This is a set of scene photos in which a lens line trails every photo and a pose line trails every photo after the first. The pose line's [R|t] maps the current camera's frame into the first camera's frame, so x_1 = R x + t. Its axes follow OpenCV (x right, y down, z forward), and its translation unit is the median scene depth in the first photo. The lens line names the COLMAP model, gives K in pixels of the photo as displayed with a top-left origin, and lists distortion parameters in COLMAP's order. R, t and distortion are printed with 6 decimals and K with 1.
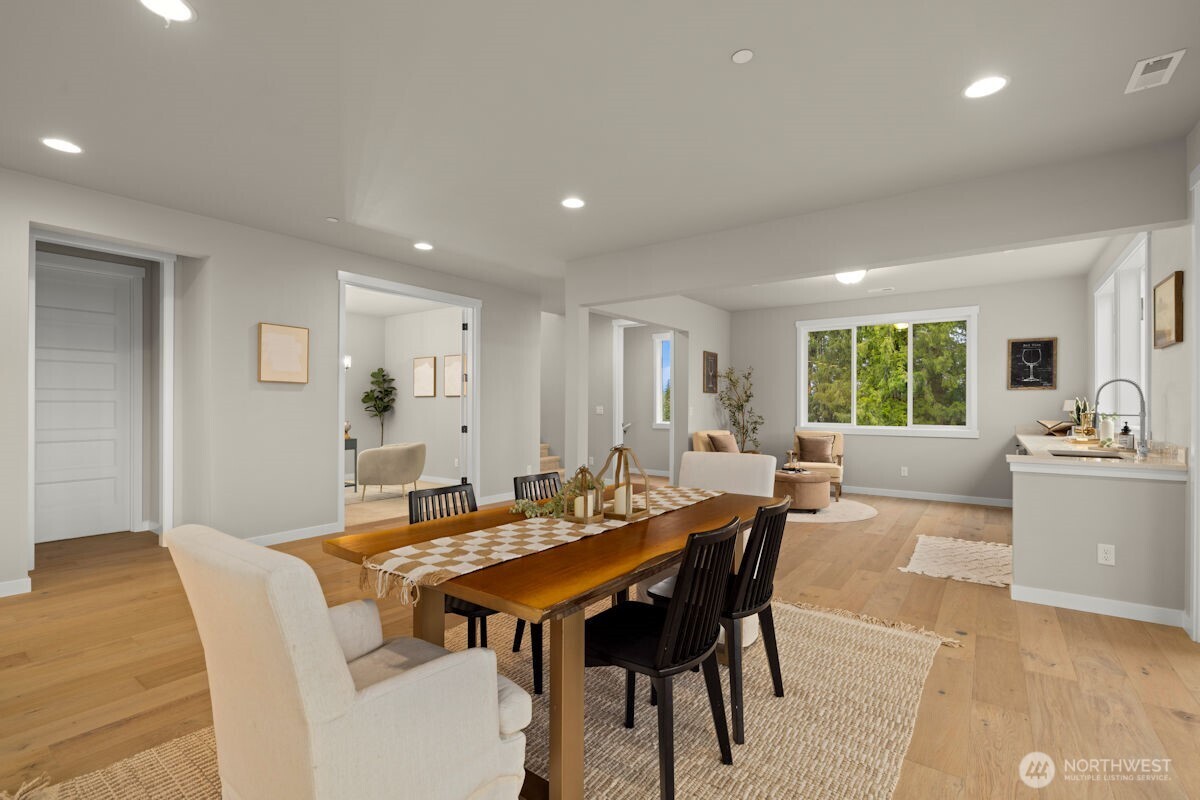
lens RADIAL K [[541.4, 0, 604.2], [0, 541.4, 402.5], [0, 0, 1]] dist [-0.002810, -0.000129]
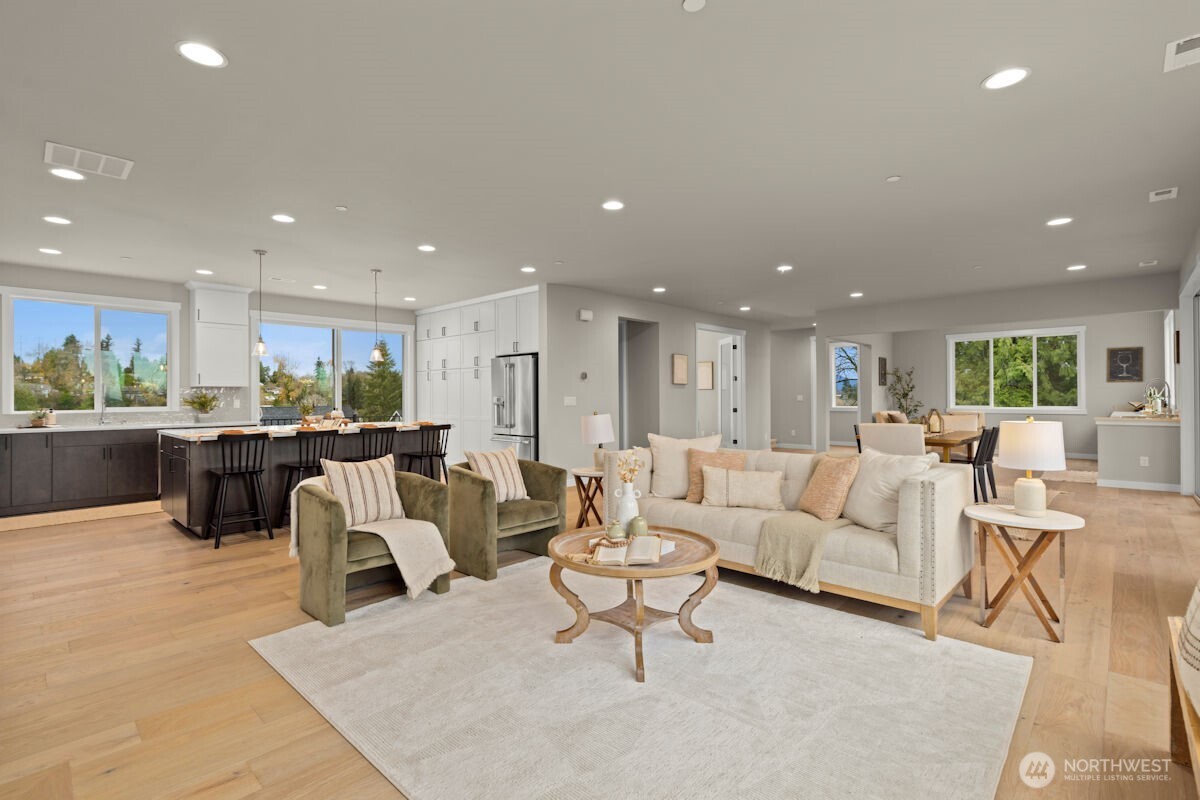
lens RADIAL K [[556.6, 0, 592.1], [0, 556.6, 394.5], [0, 0, 1]] dist [-0.003316, -0.000270]
pose [[0.989889, -0.008987, -0.141560, -0.437689], [0.009467, 0.999951, 0.002718, -0.006040], [0.141529, -0.004031, 0.989926, -0.705610]]
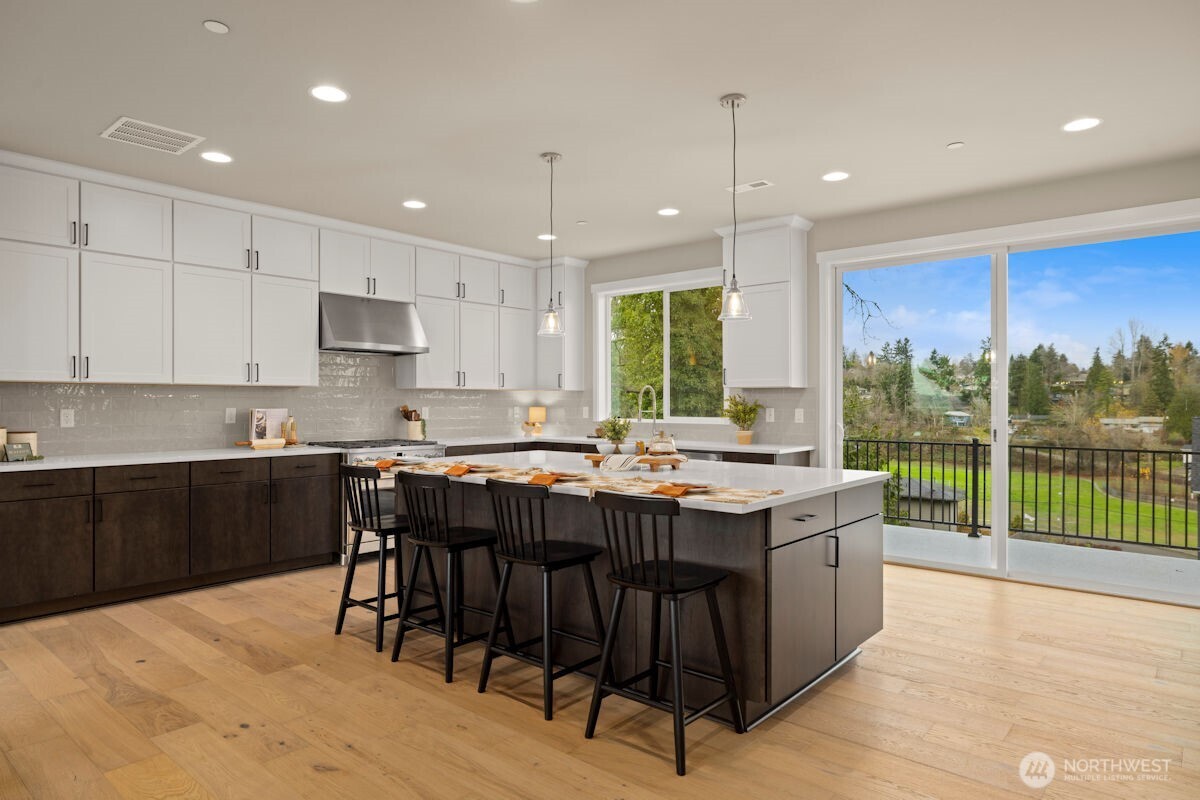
lens RADIAL K [[719.3, 0, 600.0], [0, 719.3, 400.0], [0, 0, 1]] dist [-0.002493, -0.000638]
pose [[-0.089839, -0.006727, -0.995934, -0.426910], [0.005207, 0.999960, -0.007224, -0.004973], [0.995943, -0.005835, -0.089800, 0.168182]]
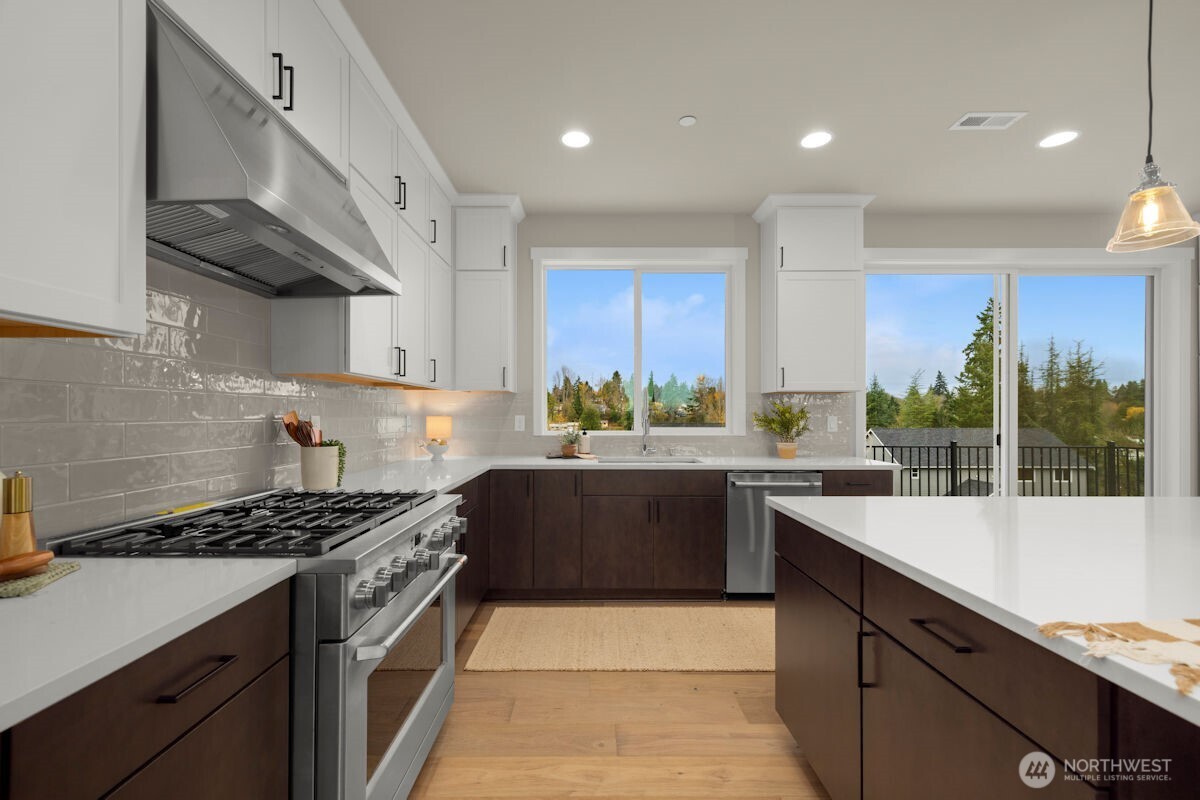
lens RADIAL K [[503.6, 0, 589.3], [0, 503.6, 413.5], [0, 0, 1]] dist [0.001844, 0.000137]
pose [[0.581973, -0.004238, -0.813197, -1.031326], [0.006136, 0.999981, -0.000820, -0.003773], [0.813185, -0.004512, 0.581987, -0.218439]]
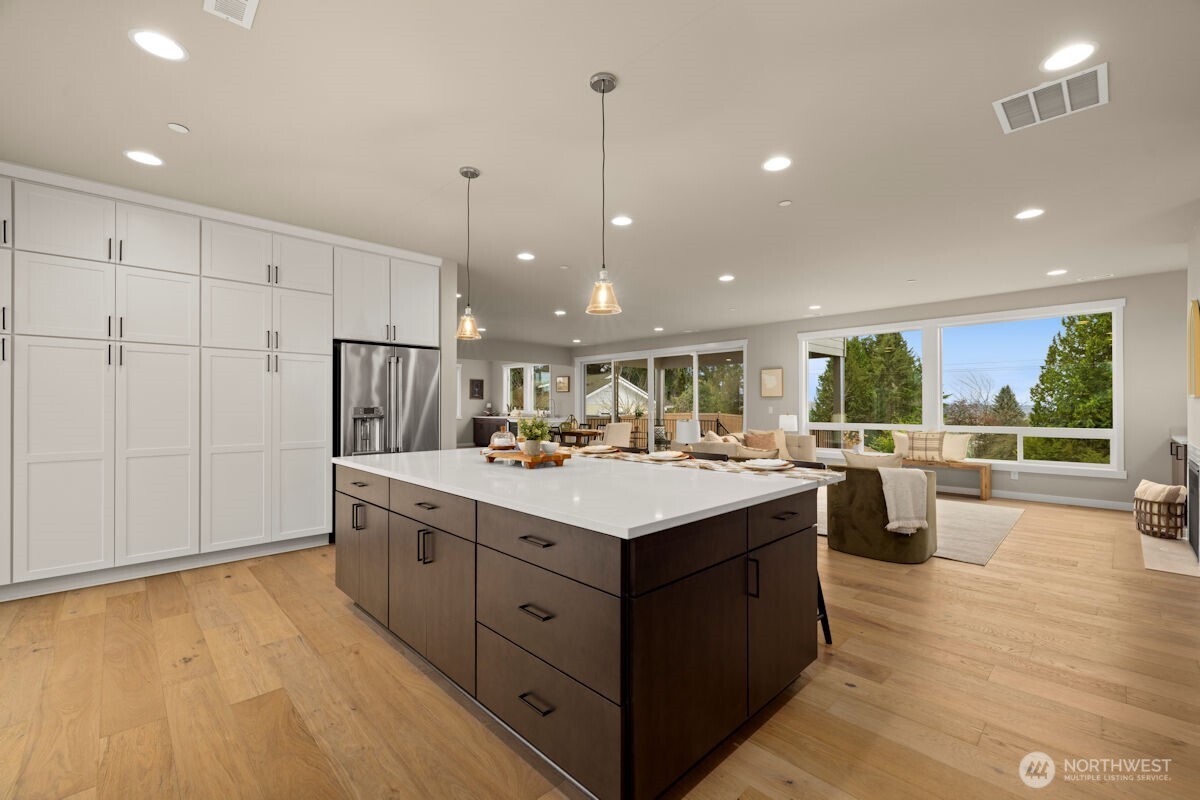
lens RADIAL K [[501.9, 0, 602.3], [0, 501.9, 404.0], [0, 0, 1]] dist [0.000959, -0.000138]
pose [[0.170096, 0.000829, 0.985427, -1.401296], [-0.006438, 0.999979, 0.000270, -0.005643], [-0.985406, -0.006390, 0.170098, 0.006995]]
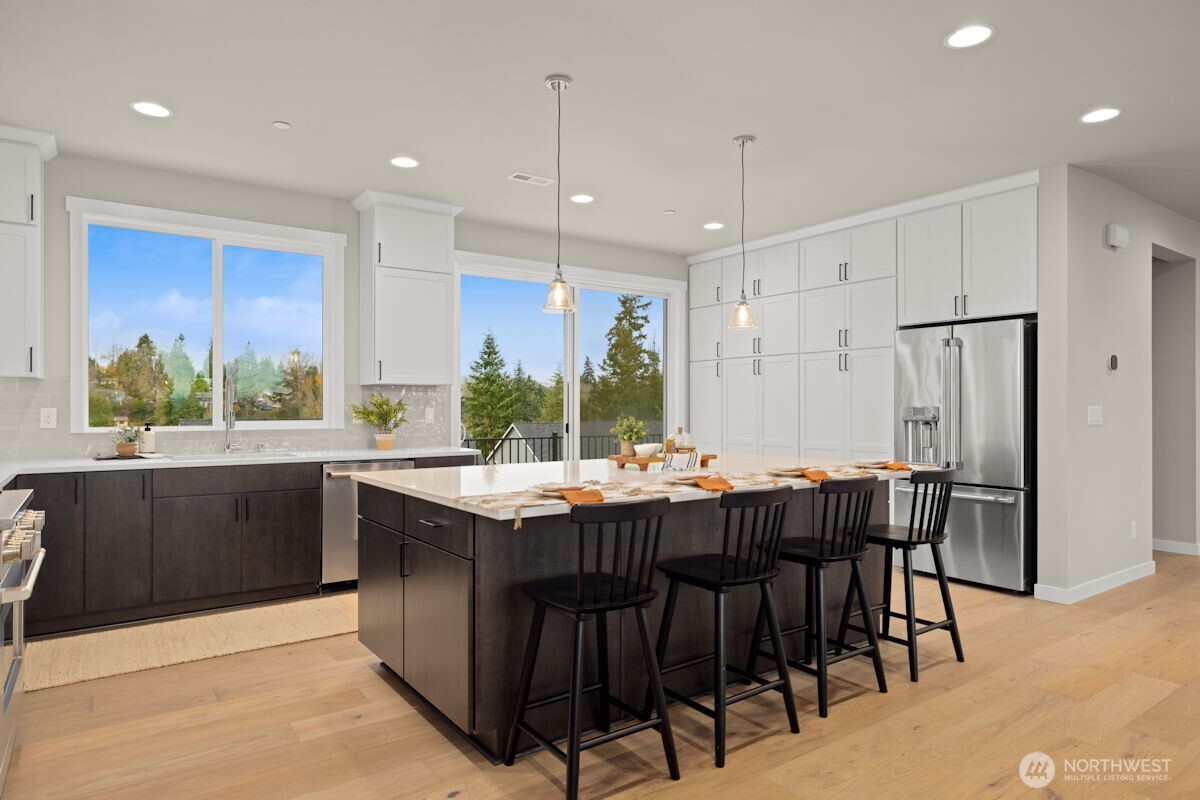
lens RADIAL K [[709.2, 0, 604.5], [0, 709.2, 404.8], [0, 0, 1]] dist [-0.000412, -0.001642]
pose [[0.949342, -0.004138, -0.314218, -0.878384], [0.005105, 0.999984, 0.002255, -0.004268], [0.314204, -0.003745, 0.949348, -0.389484]]
